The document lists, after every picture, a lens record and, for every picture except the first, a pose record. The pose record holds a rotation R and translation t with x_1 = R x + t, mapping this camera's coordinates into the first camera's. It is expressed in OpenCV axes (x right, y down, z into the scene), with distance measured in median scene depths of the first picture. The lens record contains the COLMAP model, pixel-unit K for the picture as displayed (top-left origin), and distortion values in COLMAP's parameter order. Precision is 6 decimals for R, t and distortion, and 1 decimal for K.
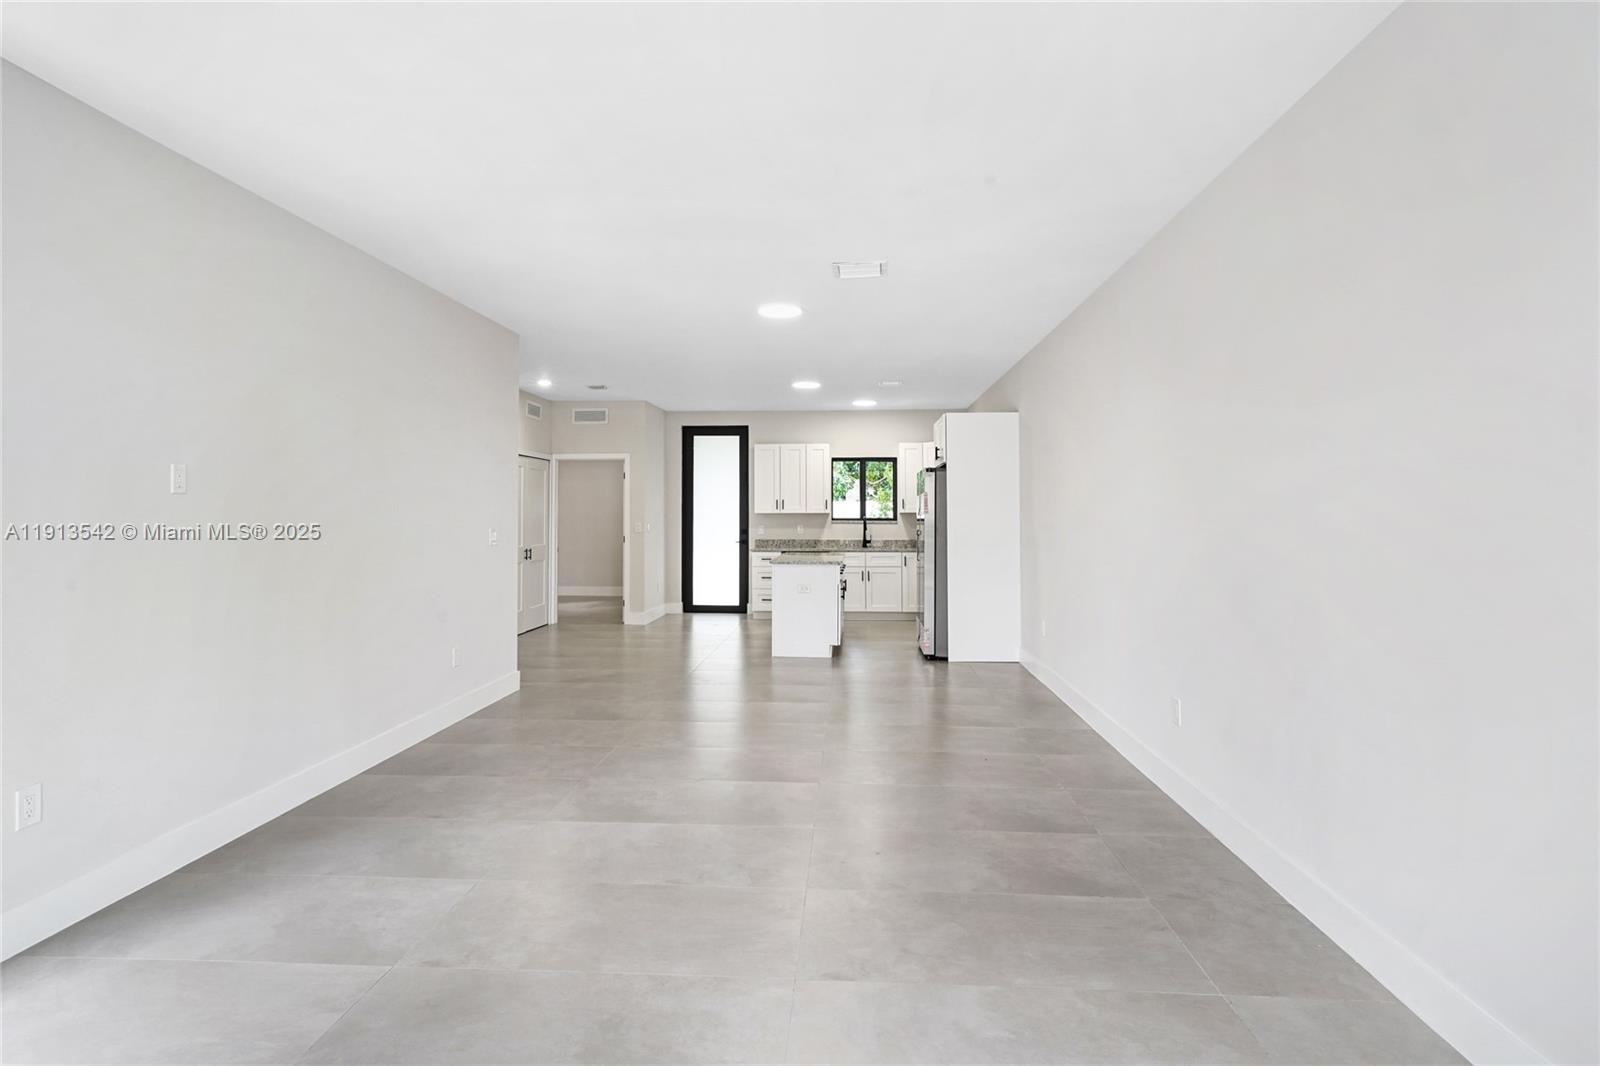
lens RADIAL K [[843.5, 0, 799.4], [0, 843.5, 489.3], [0, 0, 1]] dist [-0.000635, 0.000136]
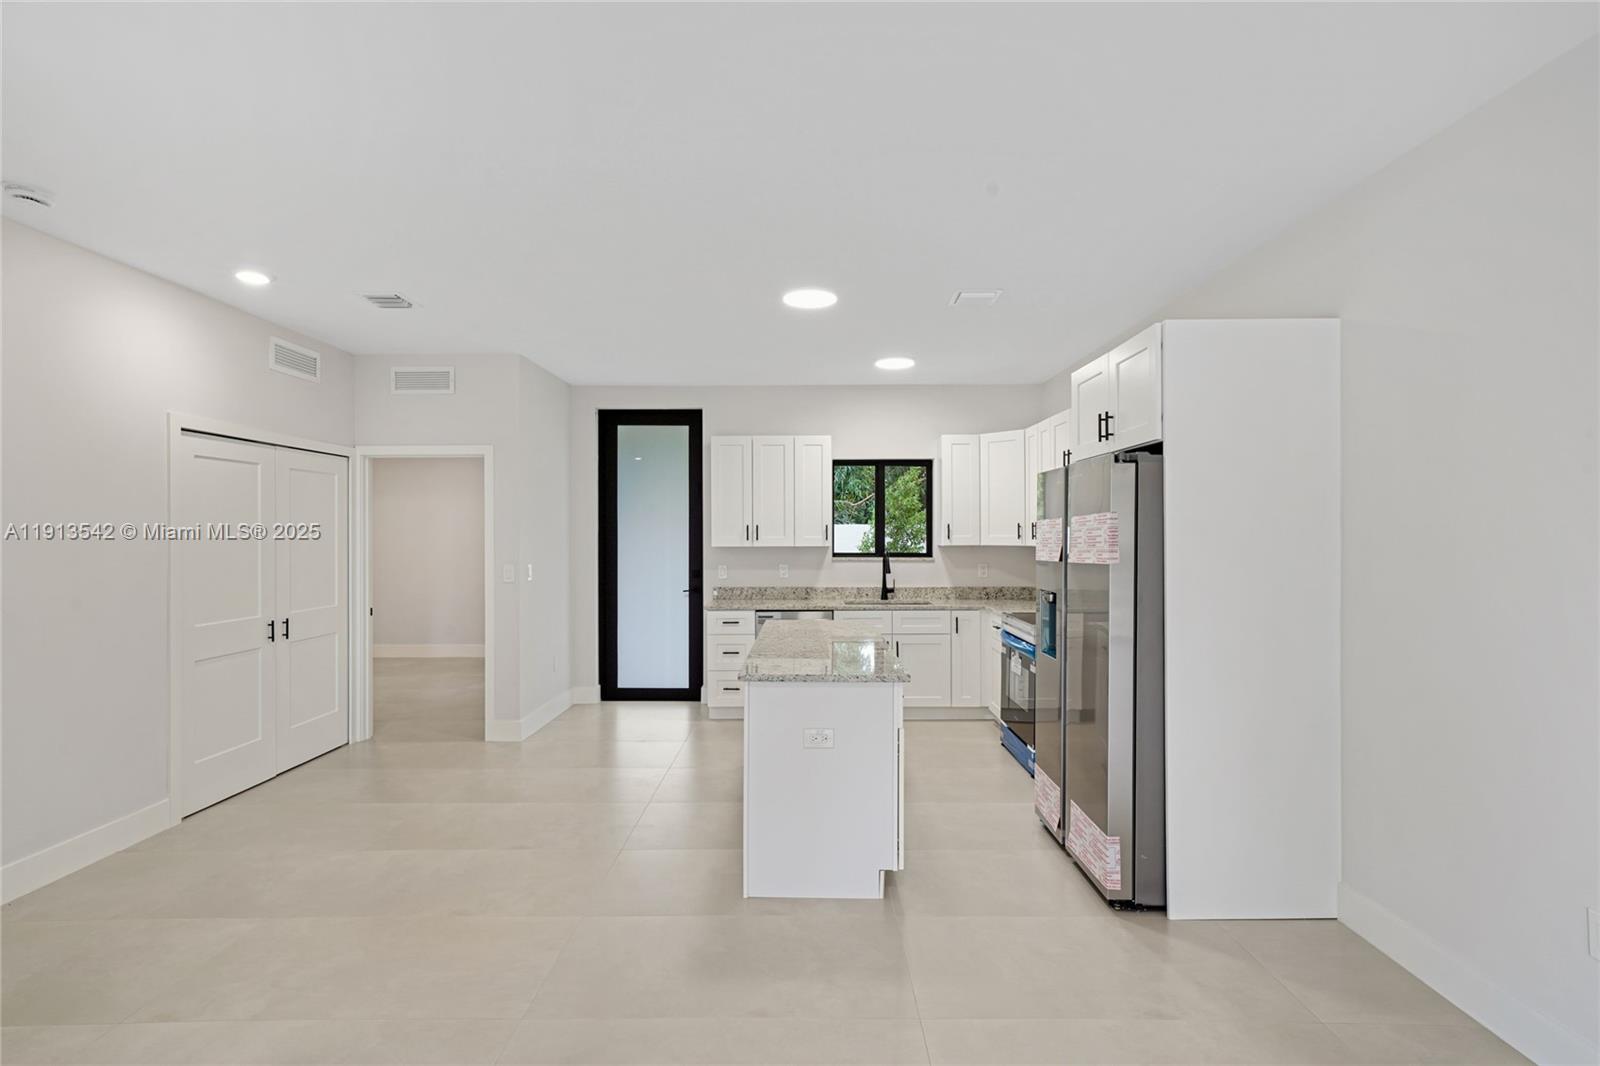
lens RADIAL K [[735.1, 0, 800.0], [0, 735.1, 533.0], [0, 0, 1]] dist [-0.000104, -0.000022]
pose [[0.998610, -0.001313, 0.052697, -0.016570], [-0.000157, 0.999611, 0.027878, 0.002980], [-0.052713, -0.027848, 0.998221, 0.456228]]
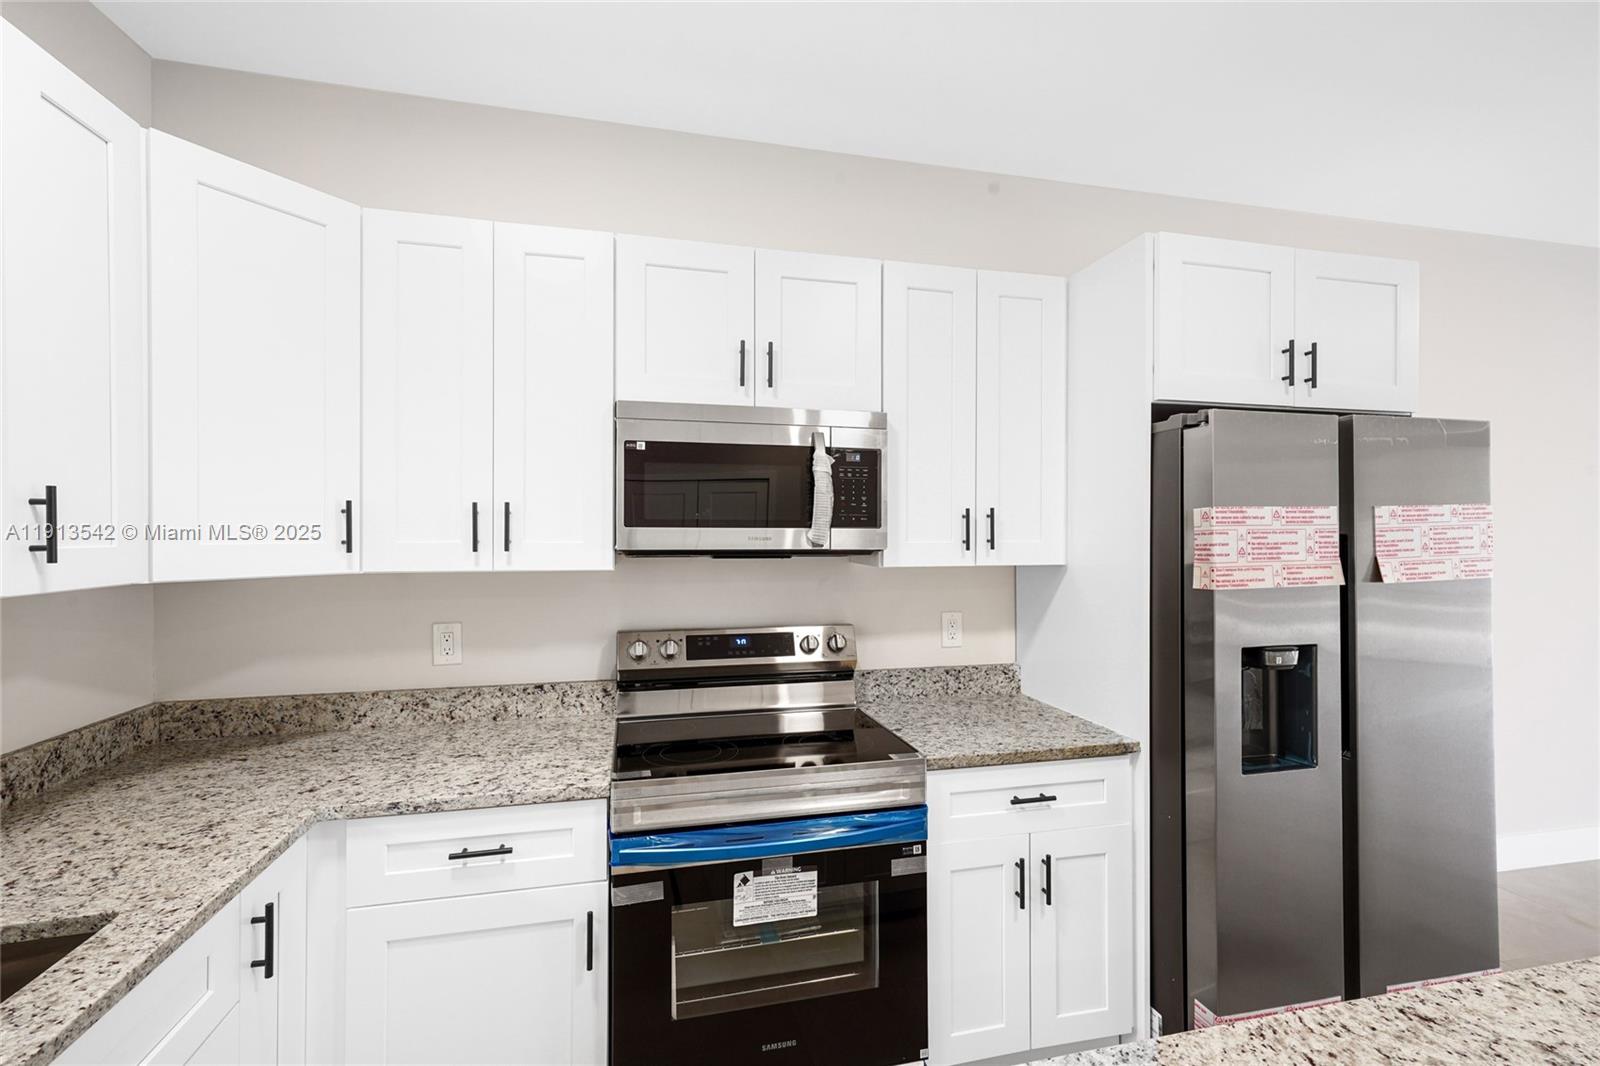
lens RADIAL K [[702.6, 0, 803.3], [0, 702.6, 533.4], [0, 0, 1]] dist [0.001730, 0.000436]
pose [[-0.299784, 0.002036, 0.954005, -0.010915], [-0.027299, 0.999570, -0.010712, 0.016733], [-0.953617, -0.029254, -0.299599, 0.919580]]
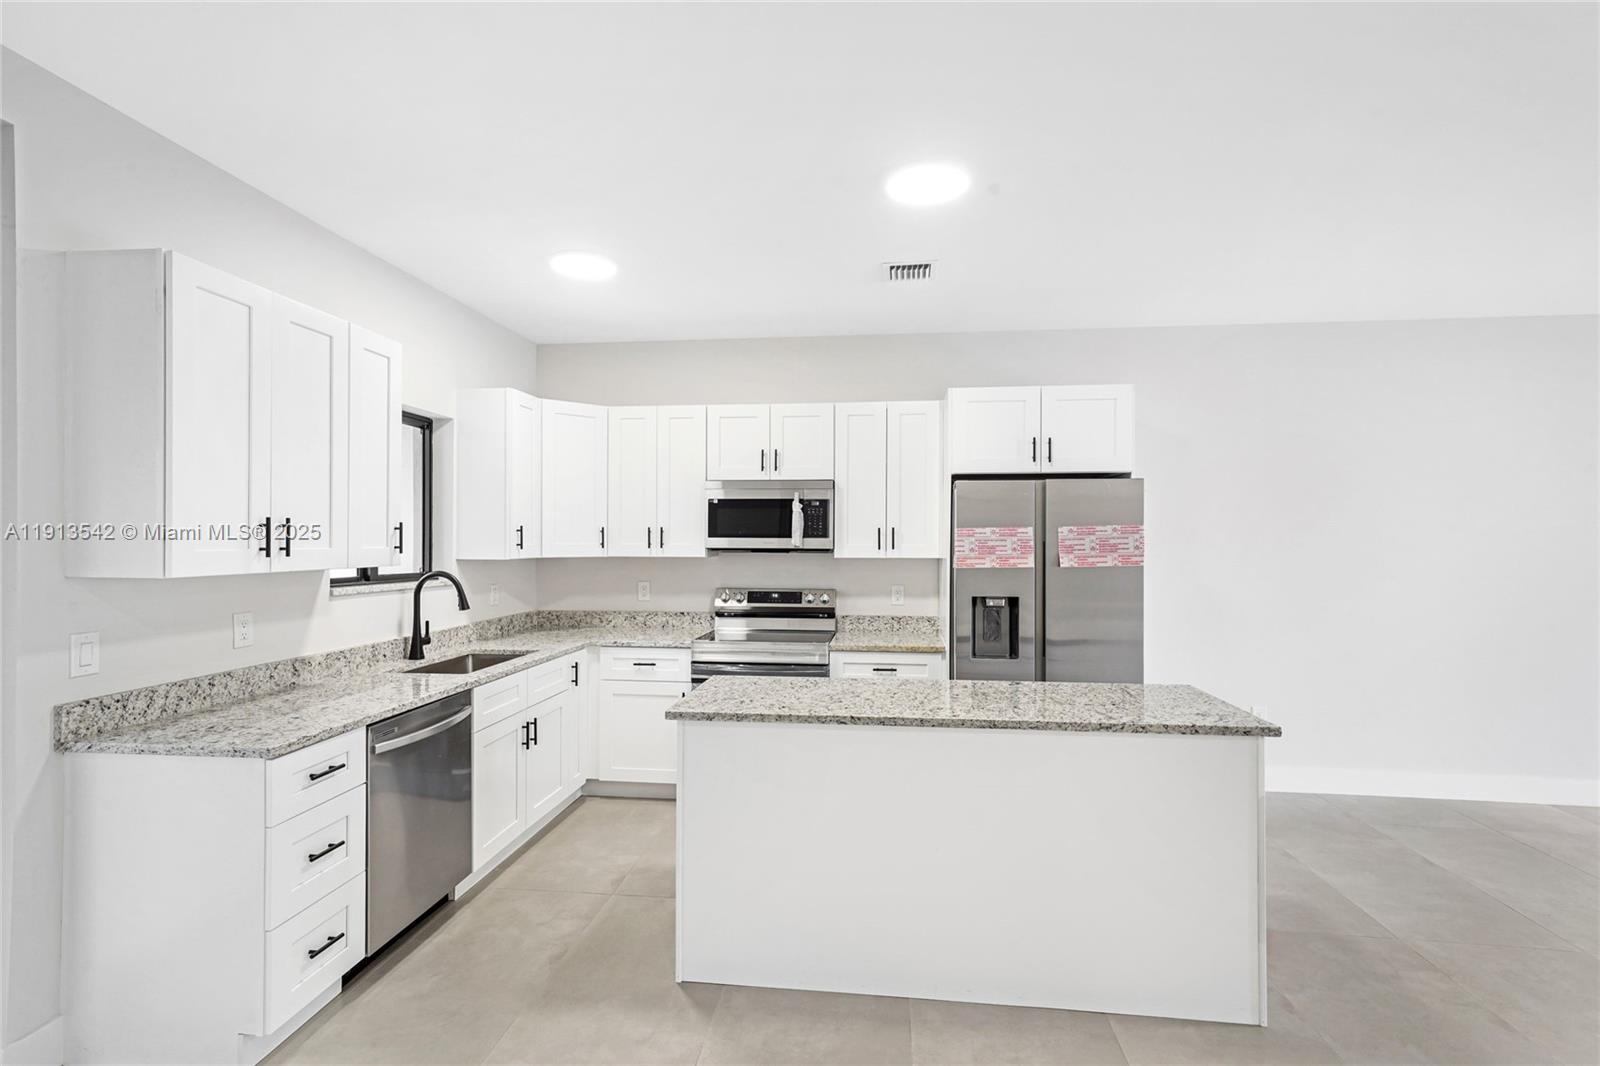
lens RADIAL K [[745.2, 0, 800.0], [0, 745.2, 533.0], [0, 0, 1]] dist [0.004296, 0.000275]
pose [[0.046900, 0.011871, 0.998829, -0.233938], [-0.030450, 0.999482, -0.010449, 0.014745], [-0.998435, -0.029925, 0.047237, 0.842448]]
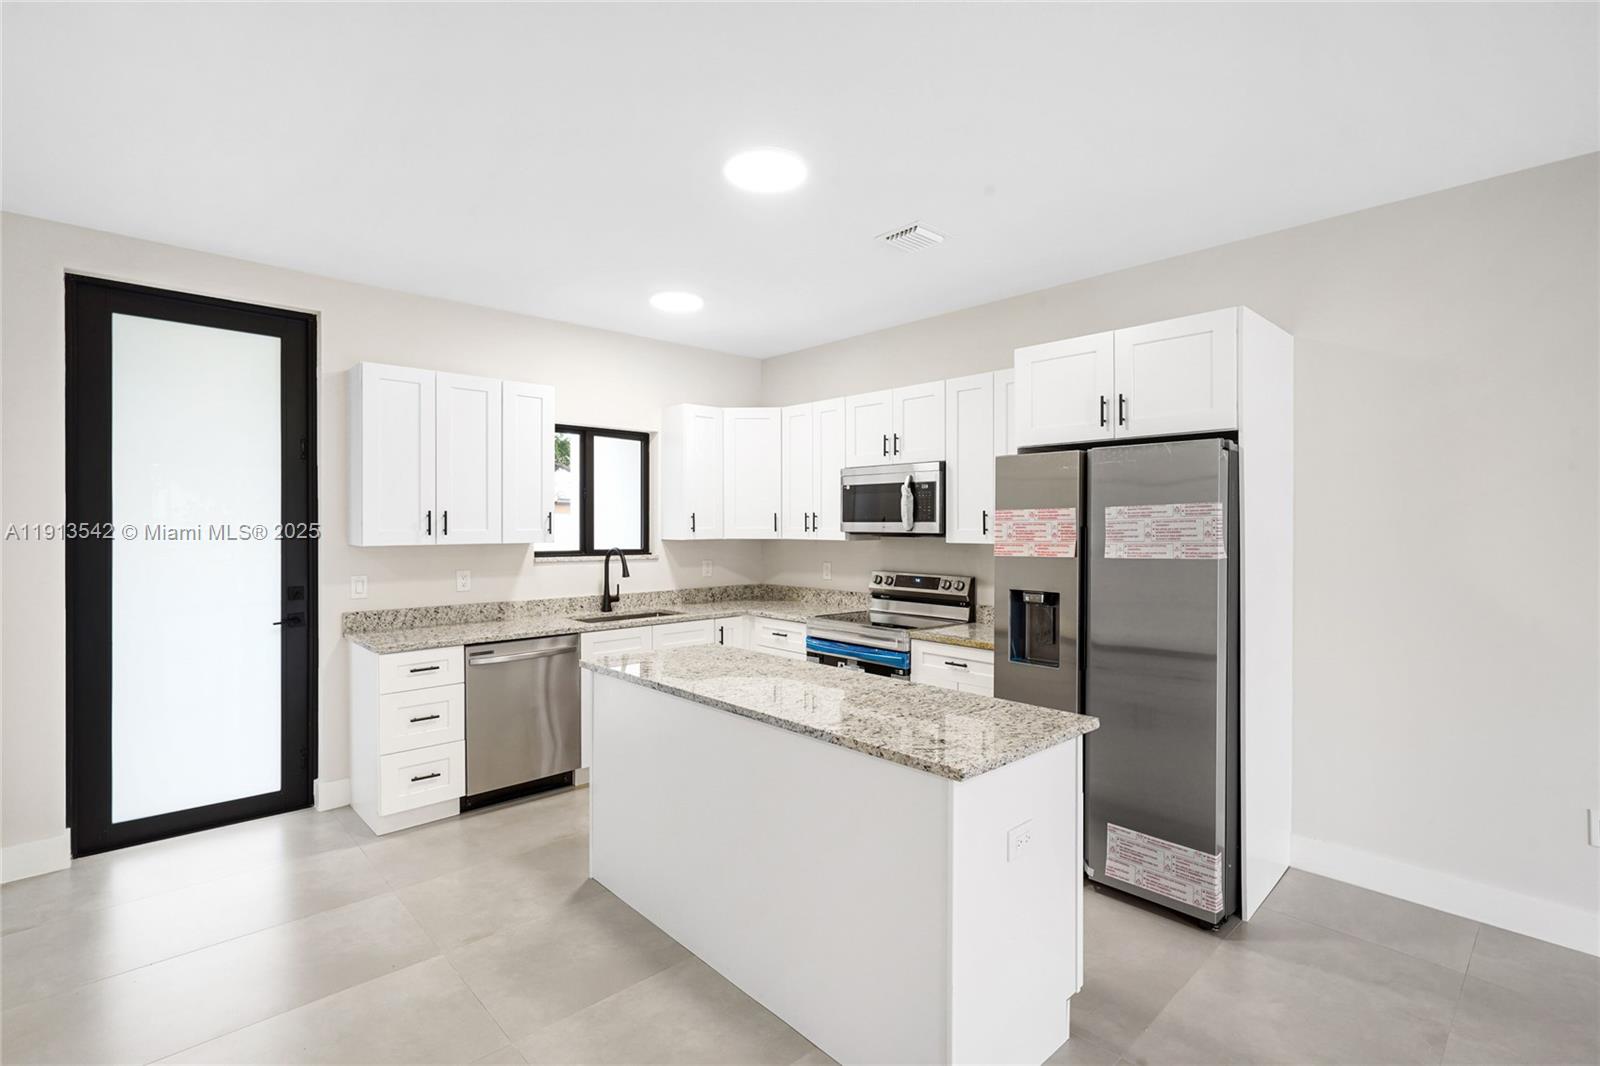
lens RADIAL K [[735.6, 0, 797.5], [0, 735.6, 523.4], [0, 0, 1]] dist [-0.002825, 0.000303]
pose [[0.688228, 0.002299, 0.725491, -0.158468], [-0.021792, 0.999609, 0.017505, 0.008508], [-0.725167, -0.027858, 0.688009, 0.641828]]
